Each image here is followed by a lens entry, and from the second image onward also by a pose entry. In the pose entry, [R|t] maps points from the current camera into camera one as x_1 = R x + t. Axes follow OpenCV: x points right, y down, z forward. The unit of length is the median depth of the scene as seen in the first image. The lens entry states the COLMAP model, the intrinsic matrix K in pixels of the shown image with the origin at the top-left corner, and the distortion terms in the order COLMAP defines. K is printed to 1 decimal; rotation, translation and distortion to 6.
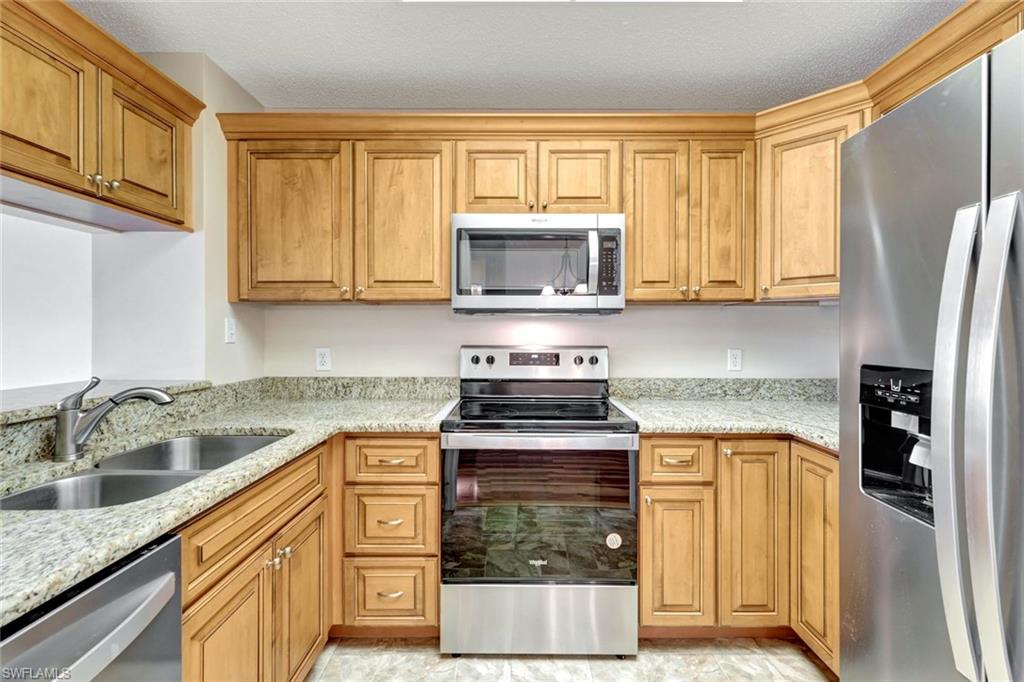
lens RADIAL K [[446.8, 0, 516.8], [0, 446.8, 332.3], [0, 0, 1]] dist [-0.001155, -0.000281]
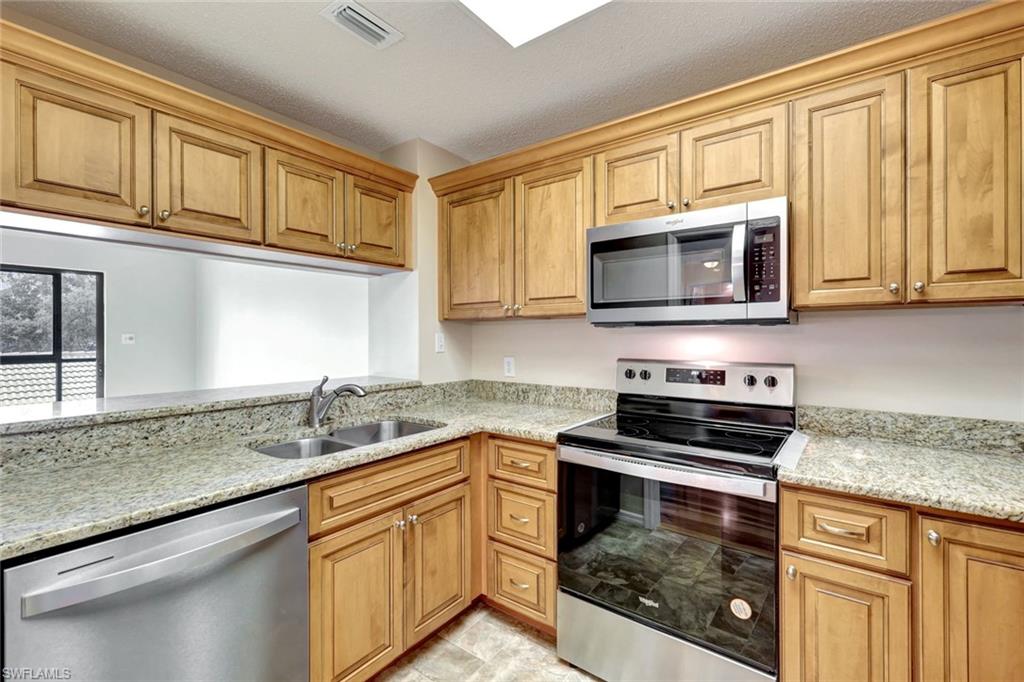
lens RADIAL K [[446.3, 0, 513.0], [0, 446.3, 335.2], [0, 0, 1]] dist [-0.001808, -0.000332]
pose [[0.798826, -0.004099, -0.601548, 0.330588], [0.003160, 0.999992, -0.002618, -0.023209], [0.601553, 0.000191, 0.798833, 0.095733]]
